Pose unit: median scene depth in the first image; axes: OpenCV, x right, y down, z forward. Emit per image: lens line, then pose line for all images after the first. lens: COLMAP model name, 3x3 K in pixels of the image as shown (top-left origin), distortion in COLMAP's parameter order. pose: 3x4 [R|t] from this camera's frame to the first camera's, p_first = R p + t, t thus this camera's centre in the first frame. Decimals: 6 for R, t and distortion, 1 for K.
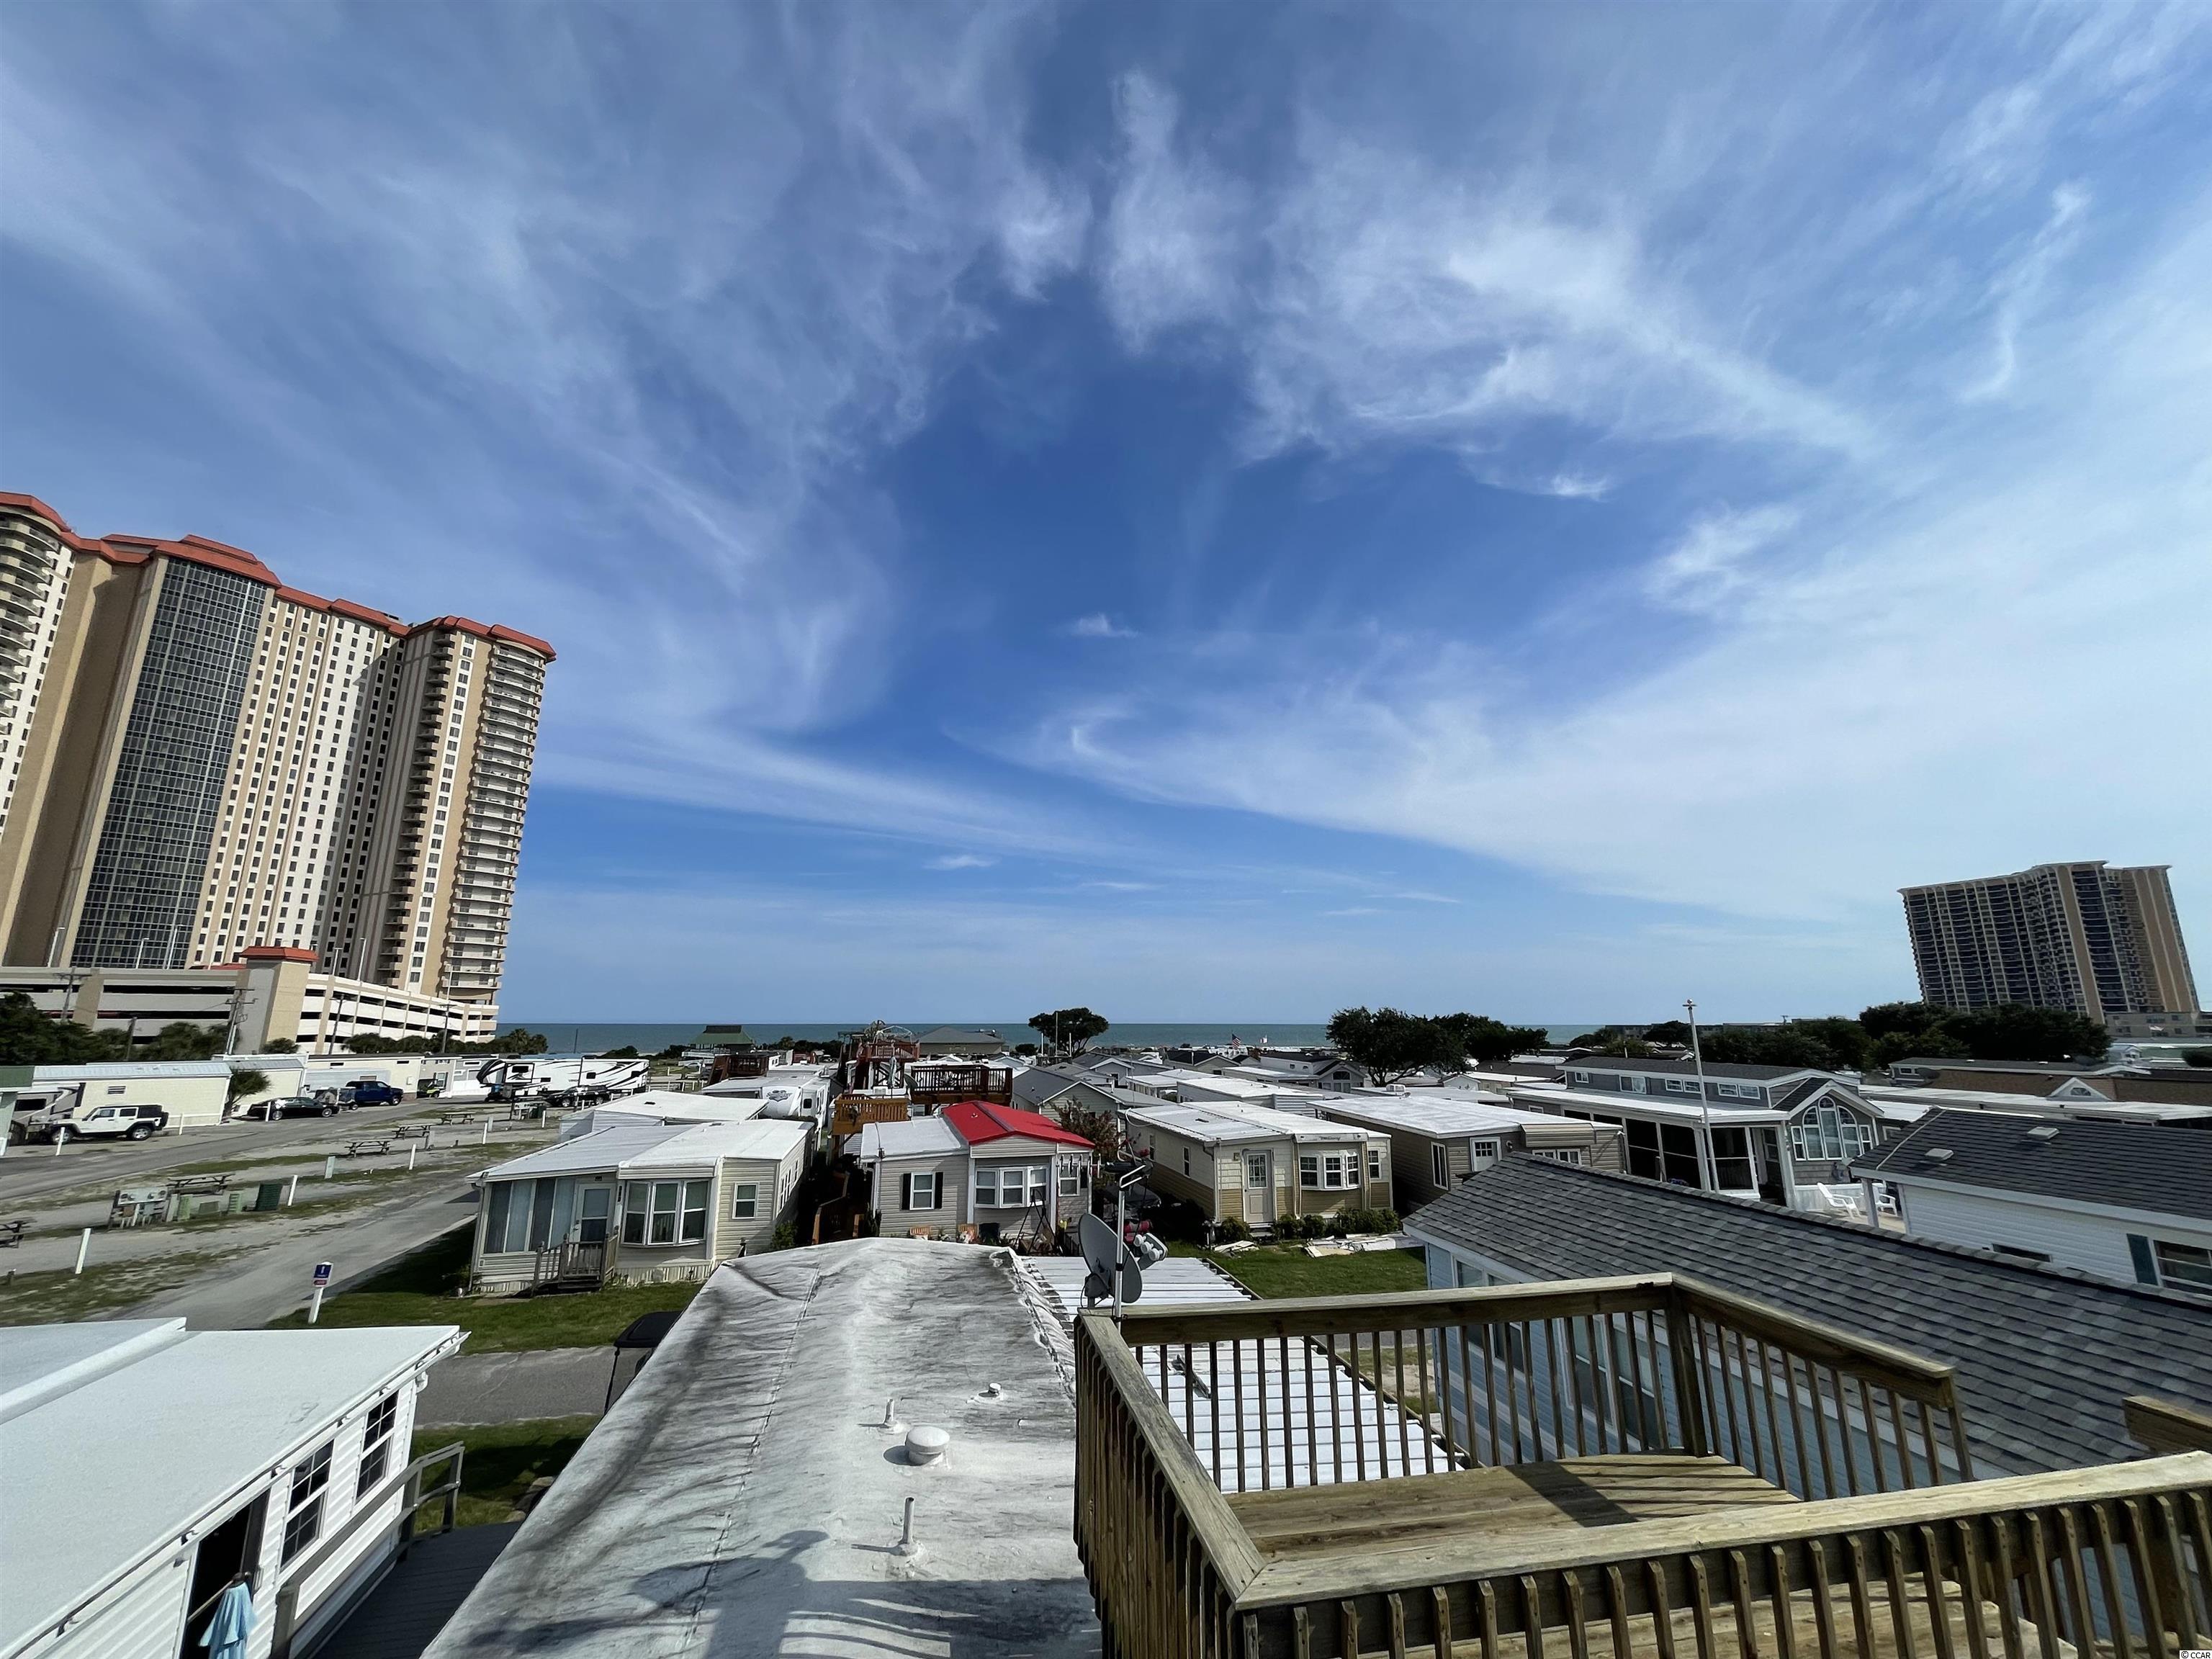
lens RADIAL K [[879.8, 0, 1101.2], [0, 879.8, 823.8], [0, 0, 1]] dist [0.004775, -0.004477]
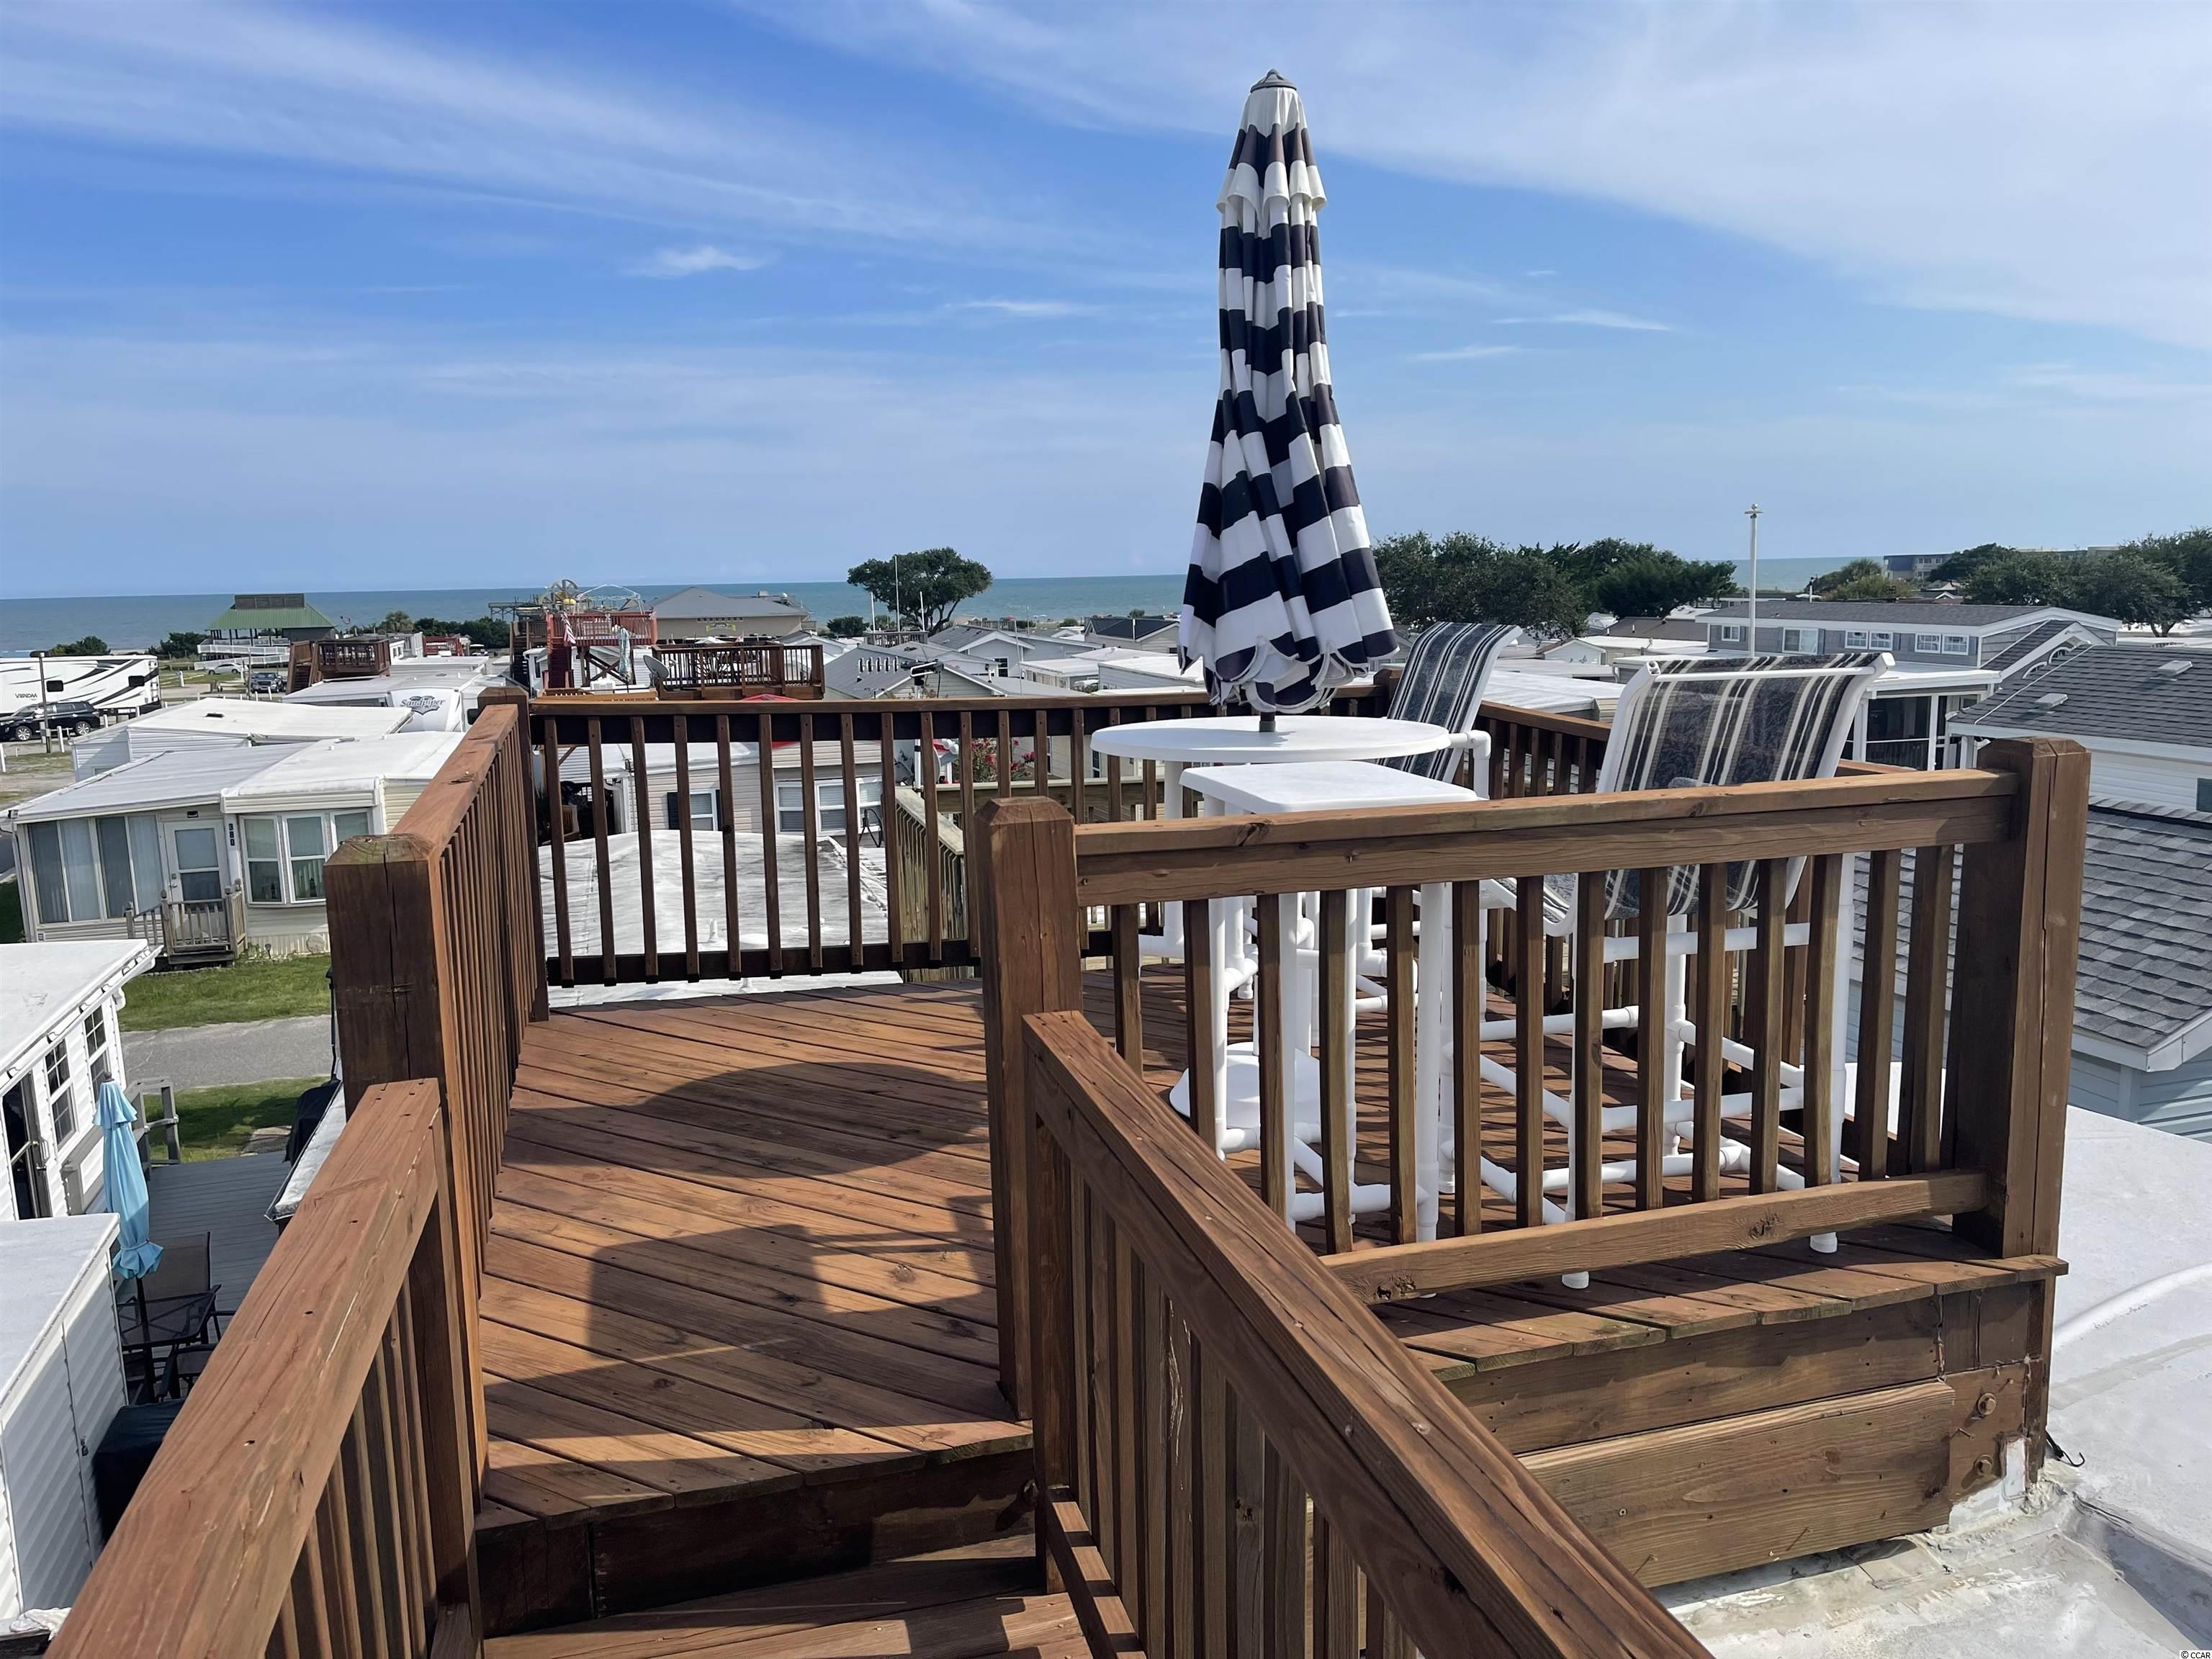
lens RADIAL K [[1663.8, 0, 1106.0], [0, 1663.8, 829.5], [0, 0, 1]] dist [0.060699, -0.060915]
pose [[0.997234, -0.034730, 0.065715, 0.012471], [0.008378, 0.931008, 0.364902, -0.019776], [-0.073854, -0.363342, 0.928724, -0.112123]]
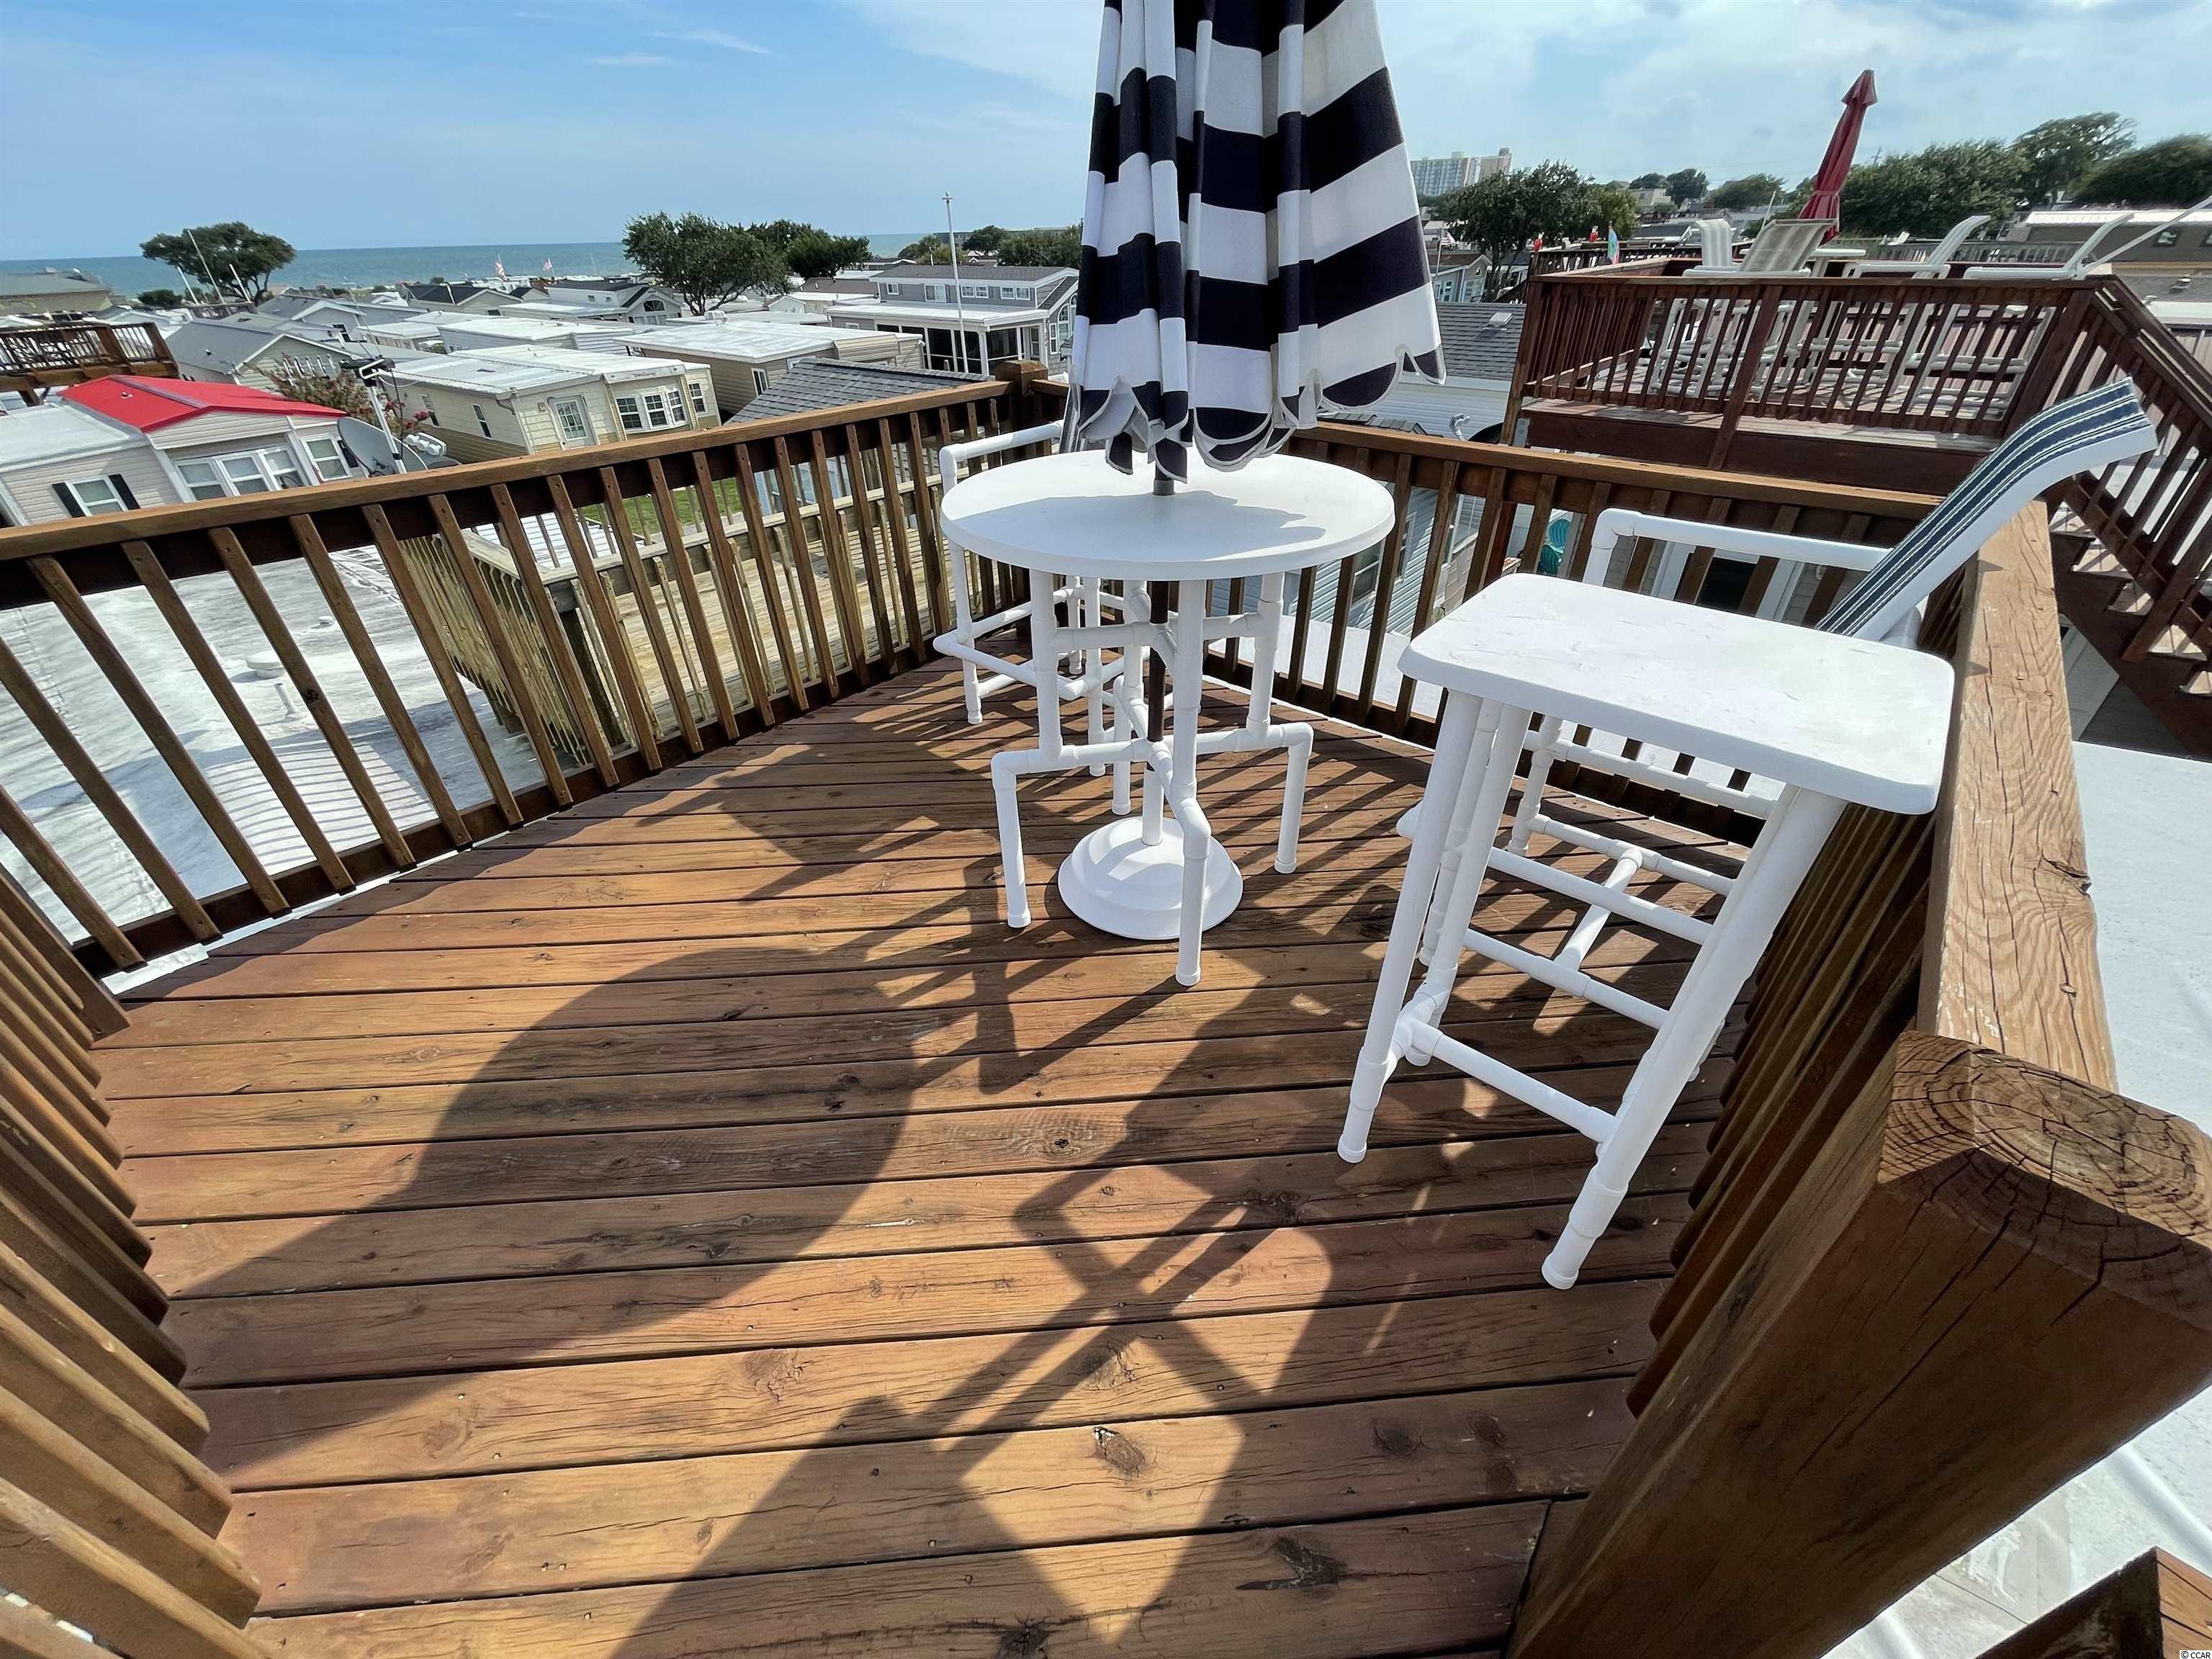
lens RADIAL K [[879.8, 0, 1101.2], [0, 879.8, 823.8], [0, 0, 1]] dist [0.004775, -0.004477]
pose [[0.787633, -0.359407, 0.500461, -0.000356], [-0.115096, 0.712125, 0.692554, -0.006452], [-0.605299, -0.603079, 0.519527, -0.047101]]
